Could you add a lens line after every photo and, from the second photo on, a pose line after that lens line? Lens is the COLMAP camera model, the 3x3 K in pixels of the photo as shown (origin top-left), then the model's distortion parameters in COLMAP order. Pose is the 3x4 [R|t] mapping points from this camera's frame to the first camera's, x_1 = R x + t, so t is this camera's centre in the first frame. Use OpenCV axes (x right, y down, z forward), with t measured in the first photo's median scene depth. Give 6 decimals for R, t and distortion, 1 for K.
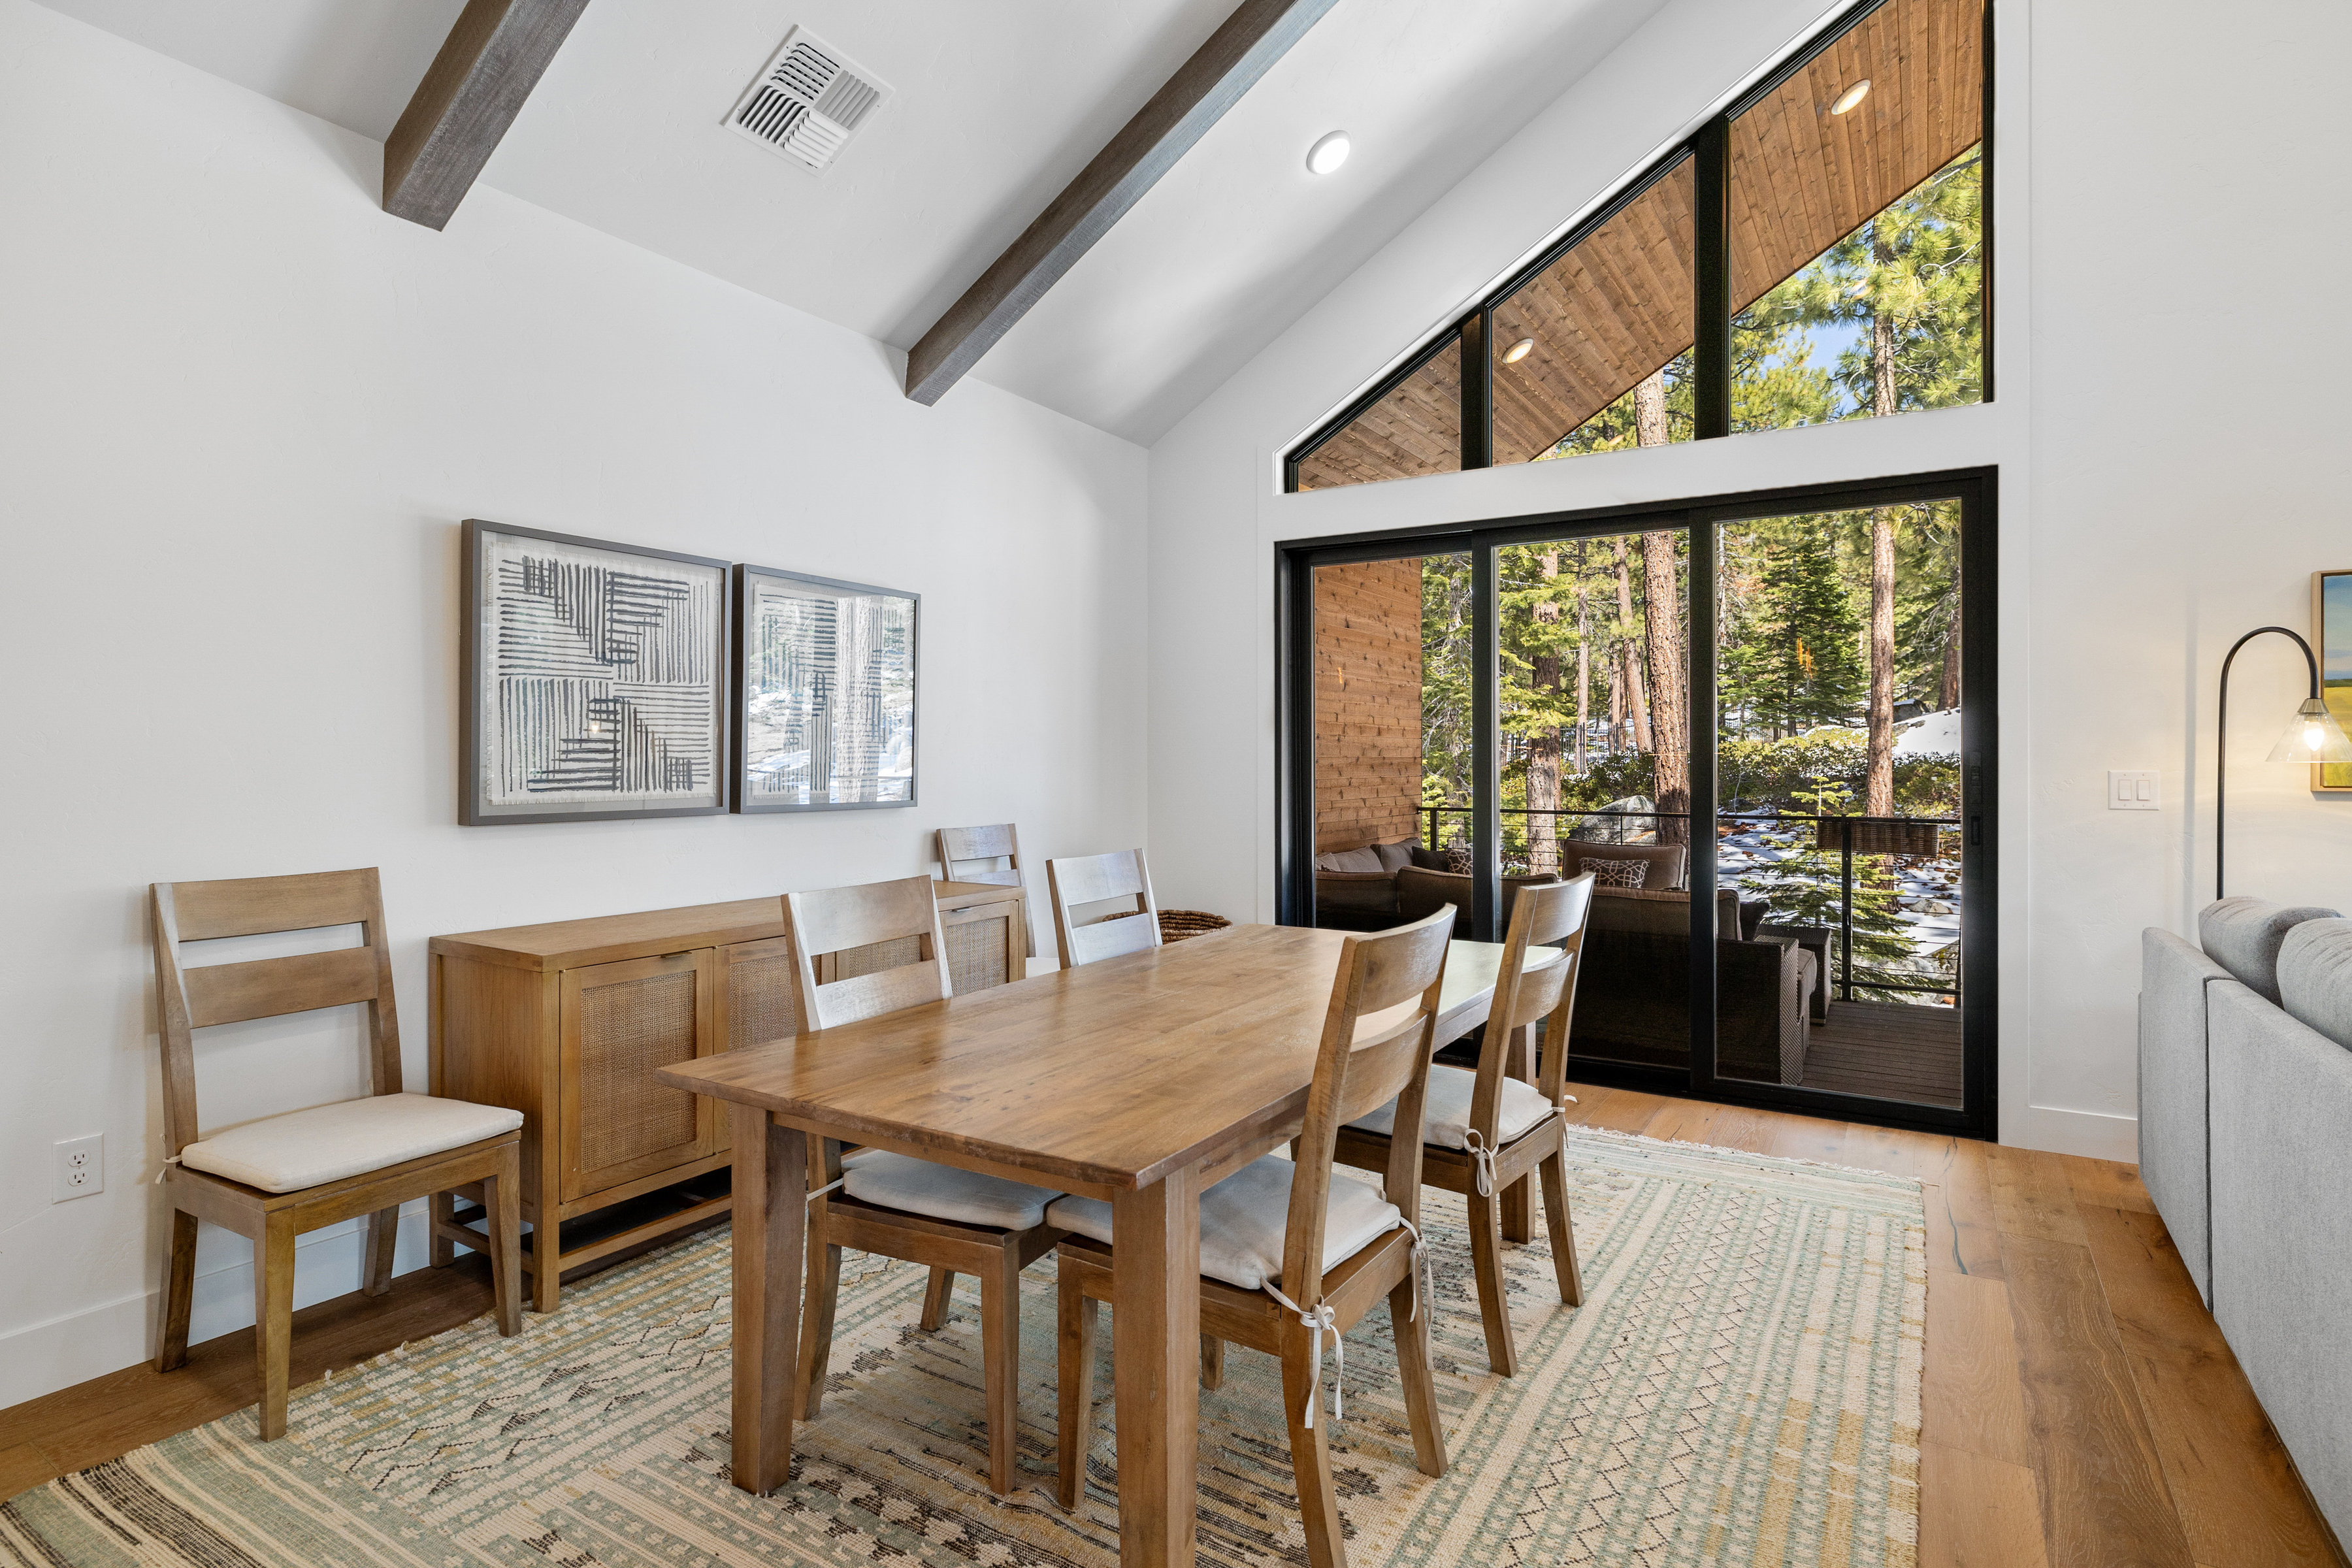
lens RADIAL K [[1198.1, 0, 1165.7], [0, 1198.1, 762.8], [0, 0, 1]] dist [-0.005409, 0.000996]
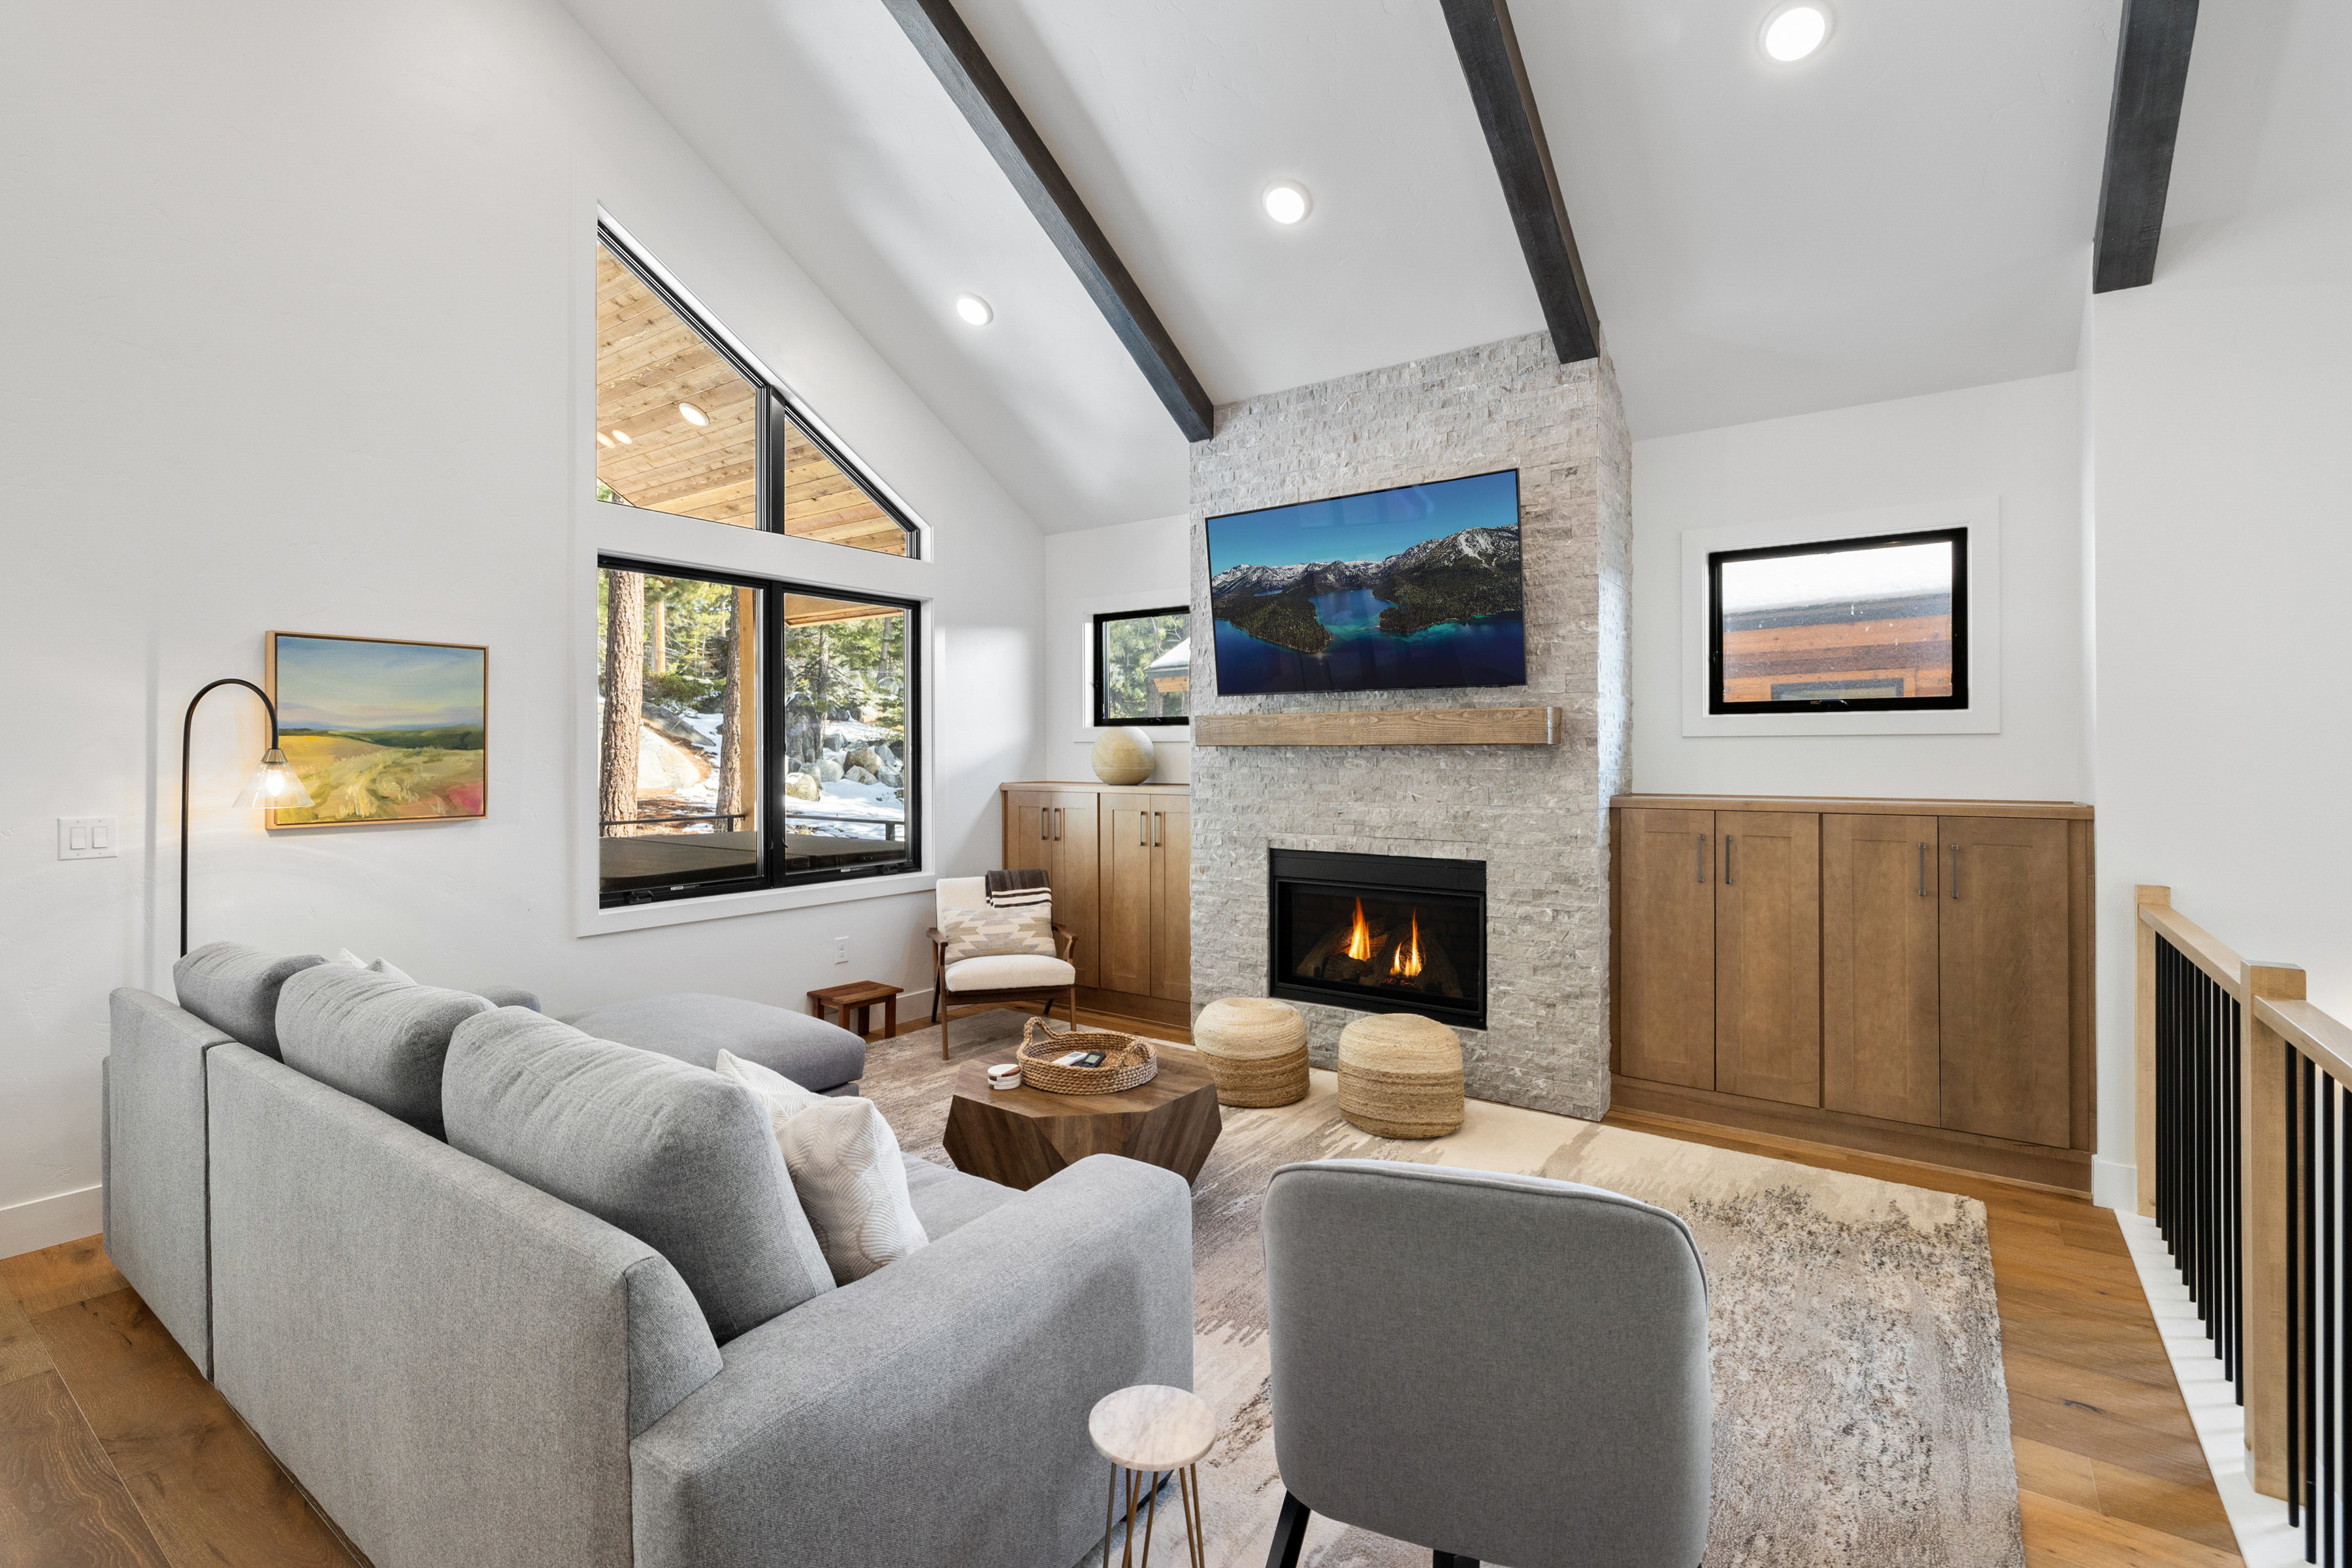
lens RADIAL K [[1069.6, 0, 1163.2], [0, 1069.6, 751.0], [0, 0, 1]] dist [-0.004795, 0.001374]
pose [[0.062784, -0.000852, 0.998027, 0.037493], [0.004190, 0.999991, 0.000590, -0.055446], [-0.998018, 0.004144, 0.062787, 0.138194]]
